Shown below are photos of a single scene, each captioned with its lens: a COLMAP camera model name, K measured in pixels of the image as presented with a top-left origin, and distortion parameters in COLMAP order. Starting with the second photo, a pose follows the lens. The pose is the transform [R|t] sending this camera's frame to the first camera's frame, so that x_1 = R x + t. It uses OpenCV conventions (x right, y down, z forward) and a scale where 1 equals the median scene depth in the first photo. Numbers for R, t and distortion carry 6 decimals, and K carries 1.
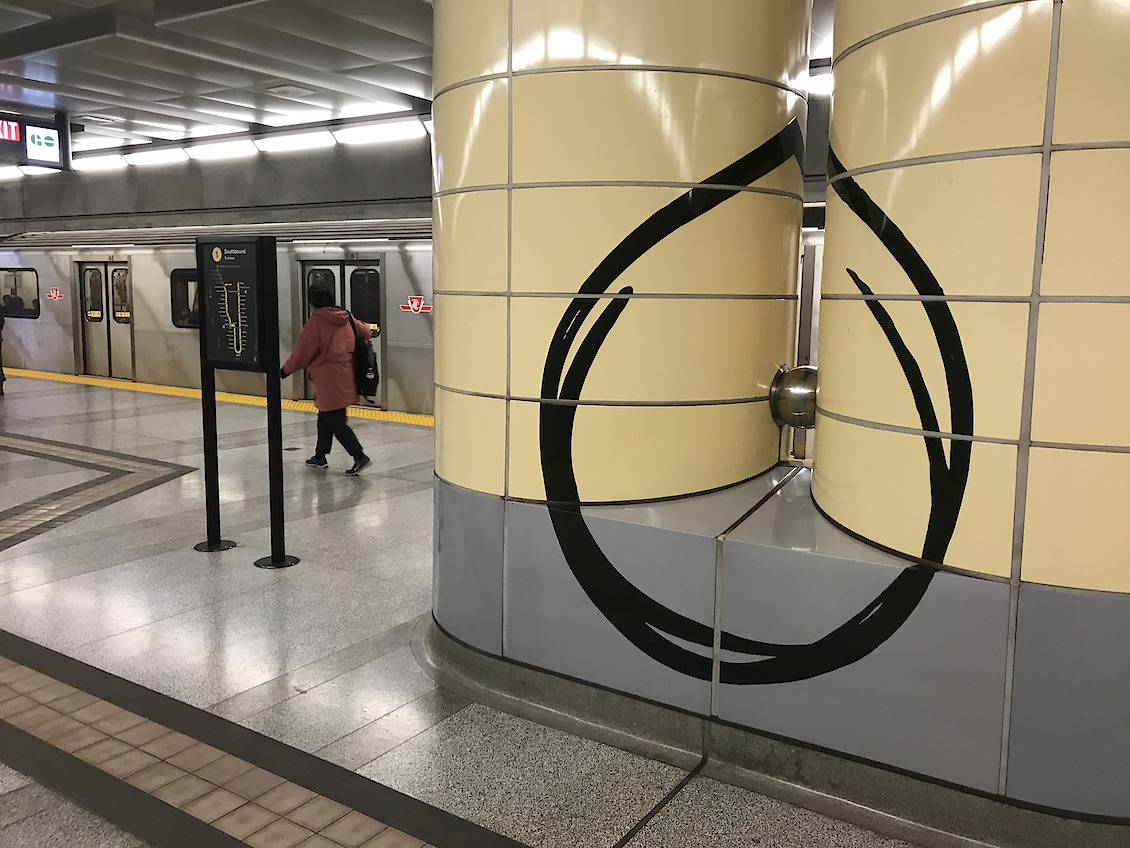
lens RADIAL K [[927.5, 0, 553.6], [0, 927.5, 411.7], [0, 0, 1]] dist [0.044618, -0.055548]
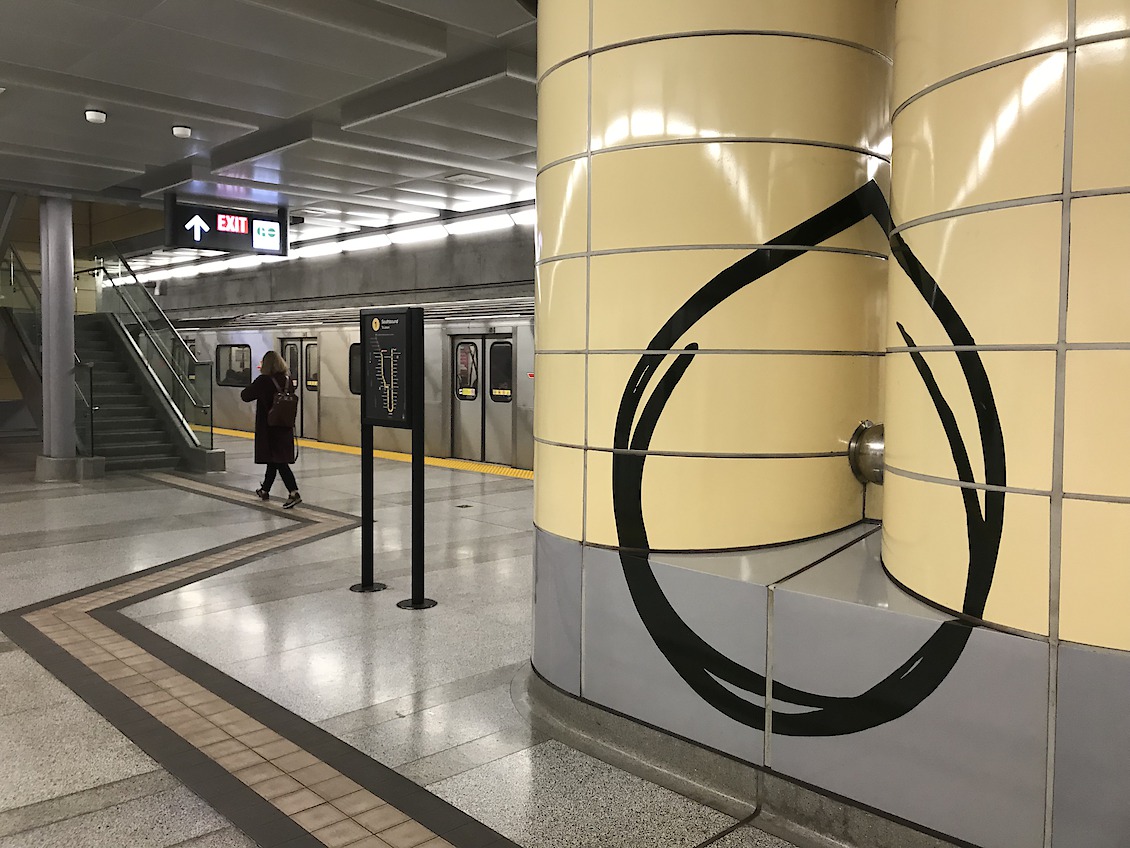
lens RADIAL K [[927.5, 0, 551.8], [0, 927.5, 409.9], [0, 0, 1]] dist [0.044618, -0.055548]
pose [[0.973243, 0.005224, -0.229717, 0.166888], [-0.023592, 0.996730, -0.077289, 0.025904], [0.228562, 0.080641, 0.970184, -0.053177]]
